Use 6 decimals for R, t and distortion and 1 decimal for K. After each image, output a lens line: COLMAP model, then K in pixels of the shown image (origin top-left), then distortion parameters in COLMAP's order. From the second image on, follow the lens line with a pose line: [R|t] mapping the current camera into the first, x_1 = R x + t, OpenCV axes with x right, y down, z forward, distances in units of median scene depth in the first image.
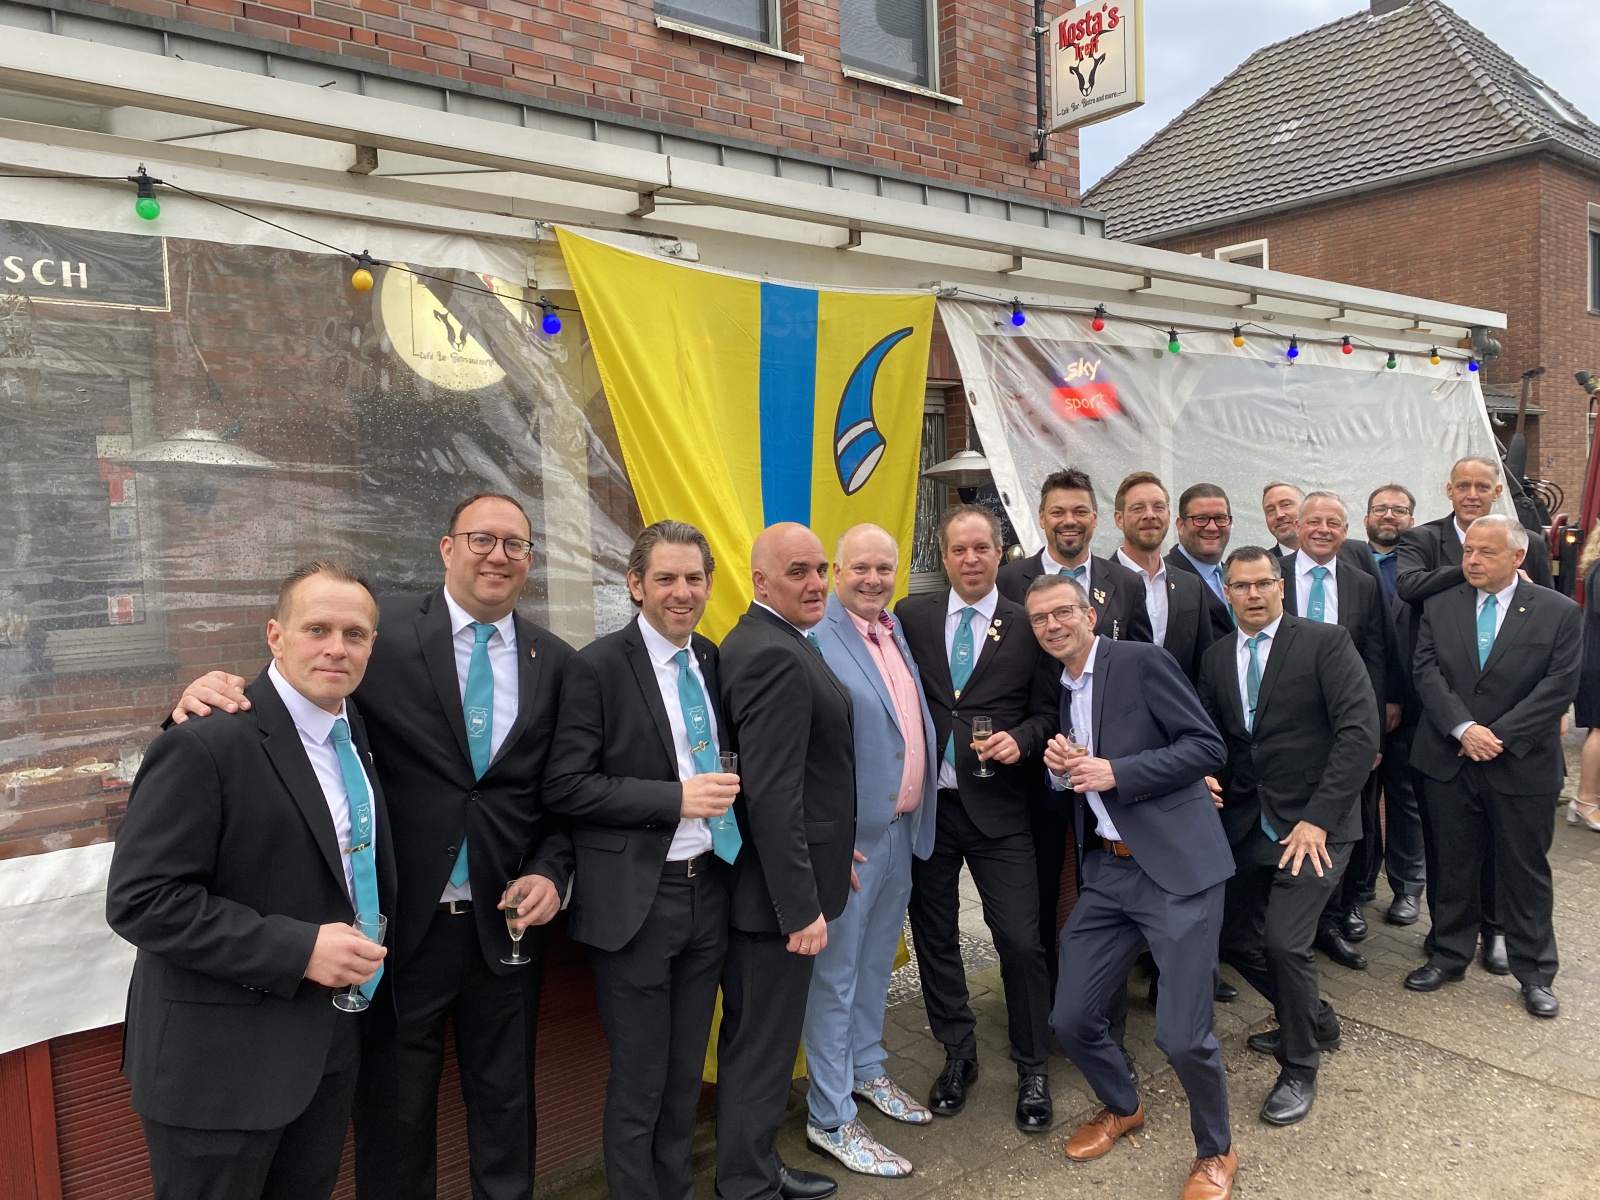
lens RADIAL K [[1200.4, 0, 802.8], [0, 1200.4, 600.1], [0, 0, 1]] dist [0.008637, -0.002954]
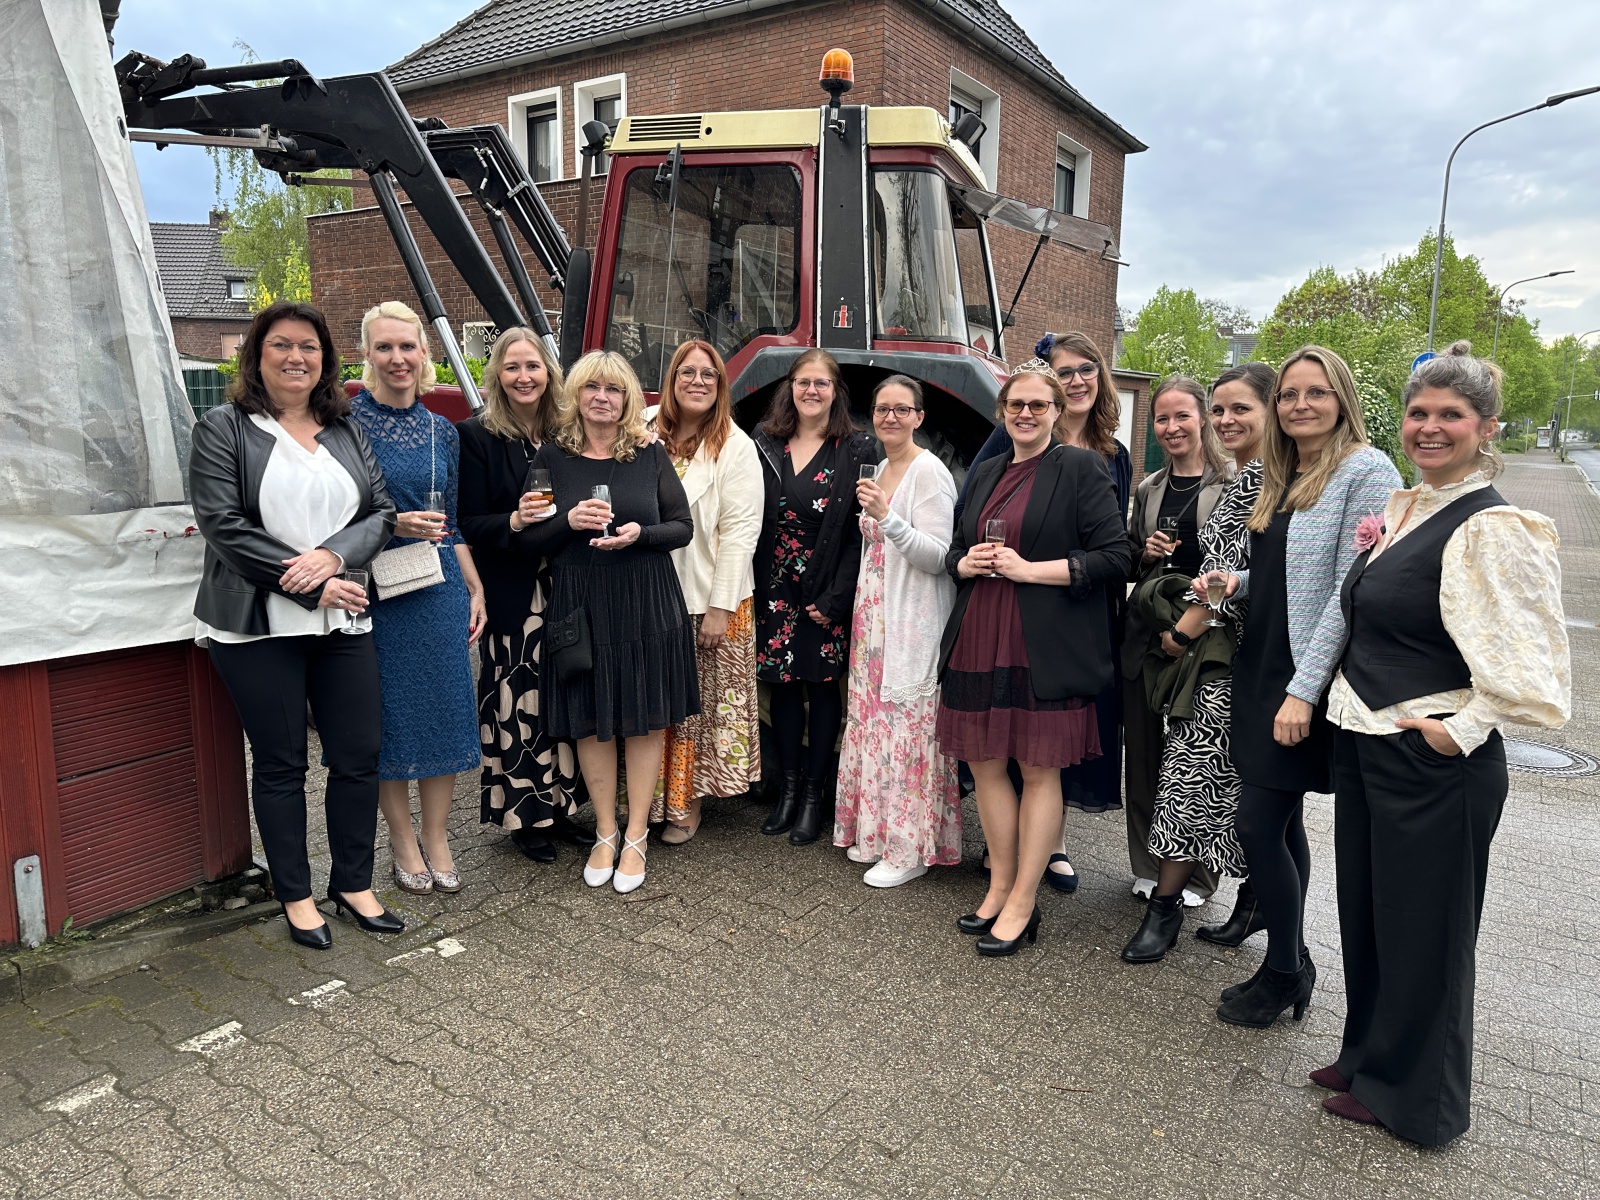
lens RADIAL K [[1141.6, 0, 793.5], [0, 1141.6, 598.4], [0, 0, 1]] dist [0.022770, -0.037806]
pose [[0.952437, 0.004743, 0.304700, 0.250737], [-0.027776, 0.997068, 0.071302, -0.000624], [-0.303469, -0.076374, 0.949776, 0.185686]]
